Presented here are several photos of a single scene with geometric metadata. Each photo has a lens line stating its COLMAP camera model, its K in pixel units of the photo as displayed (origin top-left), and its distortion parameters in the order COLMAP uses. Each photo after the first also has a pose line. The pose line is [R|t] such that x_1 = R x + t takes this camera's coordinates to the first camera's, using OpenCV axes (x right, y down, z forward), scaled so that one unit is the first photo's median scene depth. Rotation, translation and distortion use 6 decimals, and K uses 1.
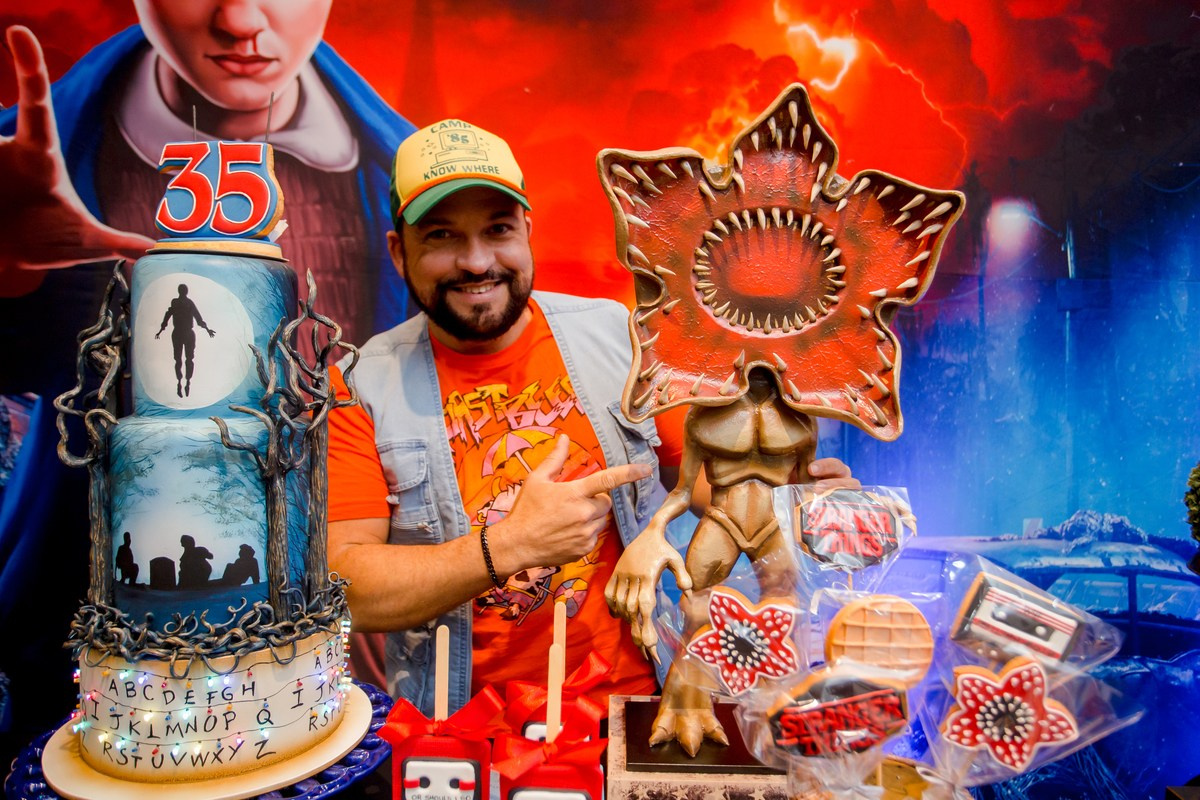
lens RADIAL K [[867.3, 0, 594.8], [0, 867.3, 406.8], [0, 0, 1]] dist [-0.033989, 0.029286]
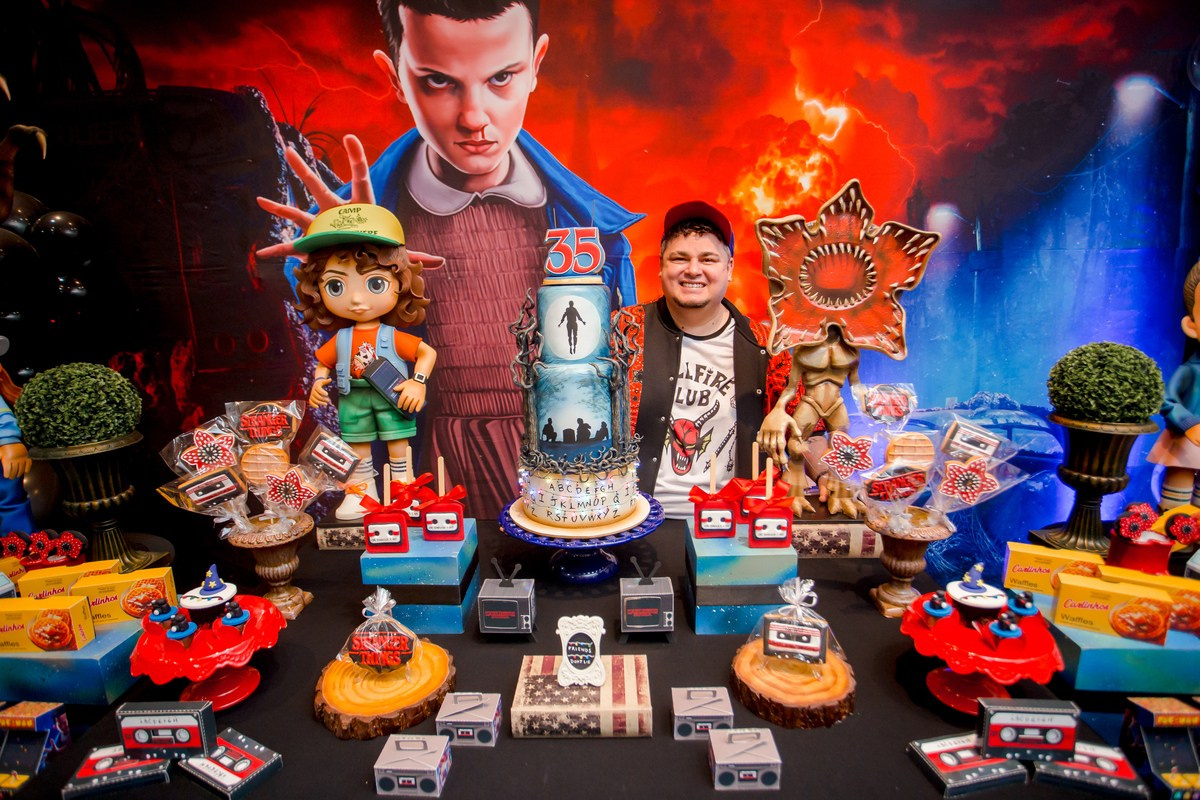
lens RADIAL K [[575.6, 0, 604.1], [0, 575.6, 402.6], [0, 0, 1]] dist [-0.064243, 0.023221]
pose [[0.997283, -0.036512, -0.063974, -0.107899], [0.043761, 0.992302, 0.115853, -0.018510], [0.059251, -0.118337, 0.991204, -0.144563]]
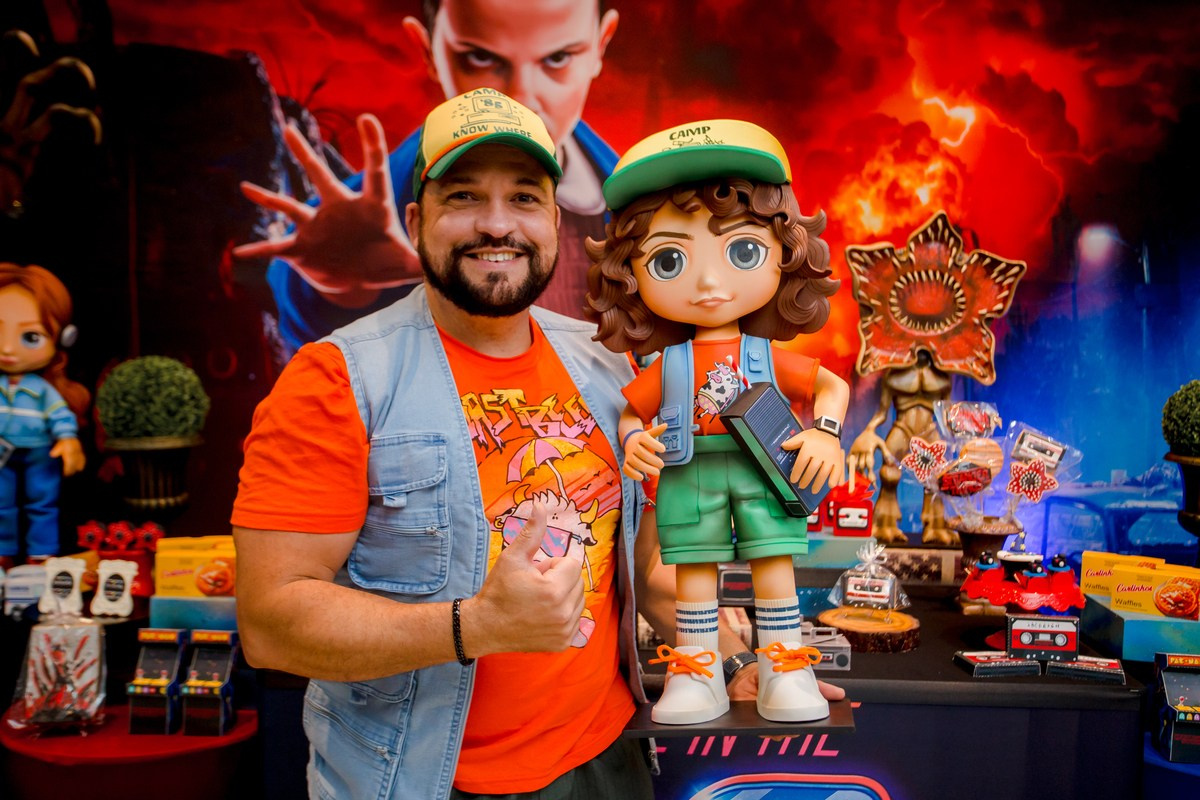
lens RADIAL K [[974.3, 0, 626.7], [0, 974.3, 400.8], [0, 0, 1]] dist [0.000896, 0.037360]
pose [[0.998365, -0.005851, -0.056854, -0.156837], [0.005438, 0.999958, -0.007431, 0.037069], [0.056895, 0.007109, 0.998355, -0.553085]]
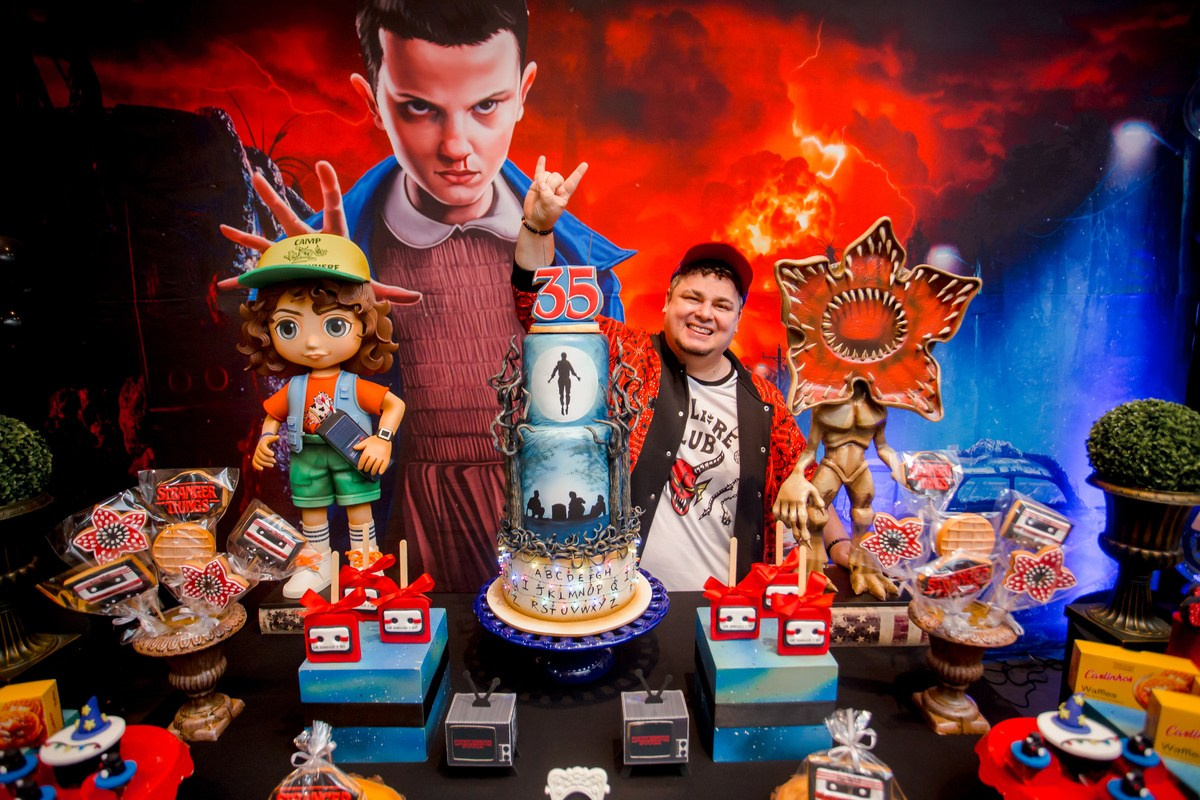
lens RADIAL K [[575.6, 0, 604.7], [0, 575.6, 406.2], [0, 0, 1]] dist [-0.064243, 0.023221]
pose [[0.999183, -0.030251, -0.026792, -0.124299], [0.031977, 0.997272, 0.066531, -0.036686], [0.024706, -0.067334, 0.997425, -0.067041]]
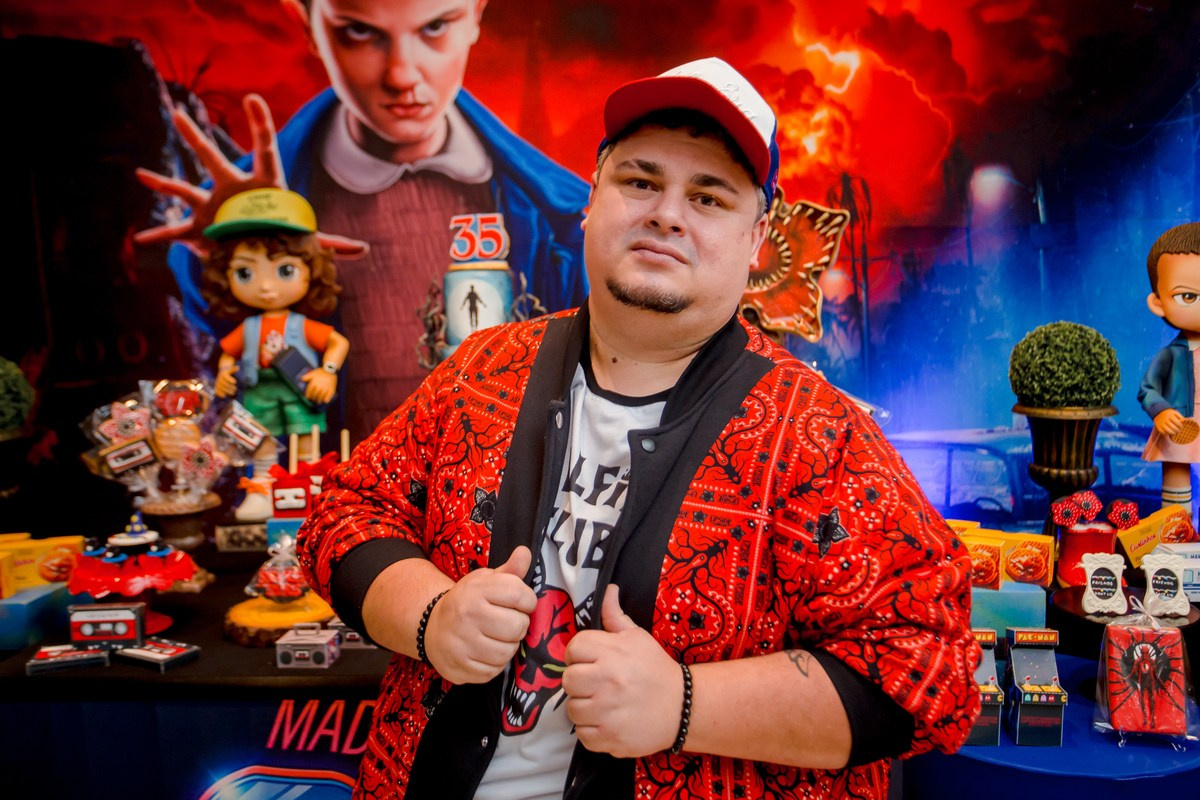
lens RADIAL K [[908.9, 0, 594.4], [0, 908.9, 397.0], [0, 0, 1]] dist [-0.010871, 0.030214]
pose [[0.993768, -0.046096, -0.101486, 0.020104], [0.050106, 0.998046, 0.037326, 0.025388], [0.099567, -0.042178, 0.994137, -0.446020]]
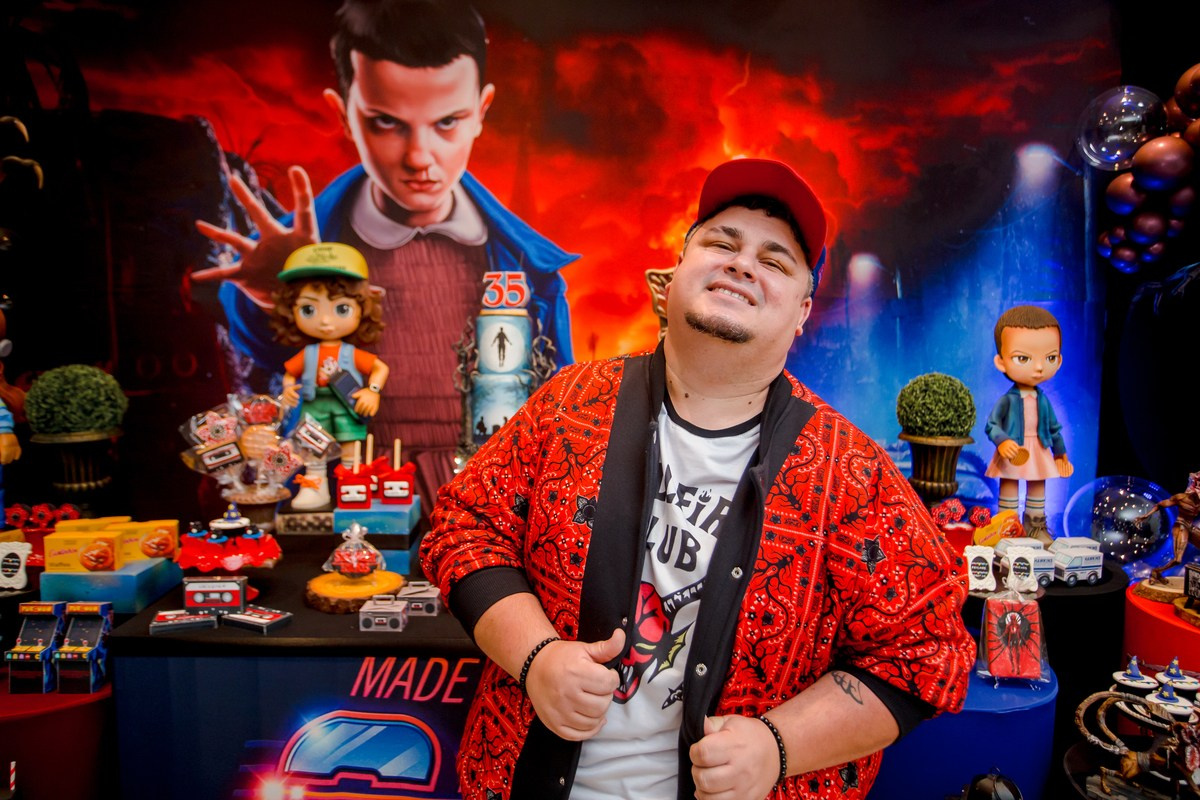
lens RADIAL K [[713.1, 0, 593.0], [0, 713.1, 401.5], [0, 0, 1]] dist [-0.043507, 0.025197]
pose [[0.999875, -0.015405, -0.003504, -0.060346], [0.015470, 0.999695, 0.019244, 0.020605], [0.003206, -0.019295, 0.999809, -0.450455]]
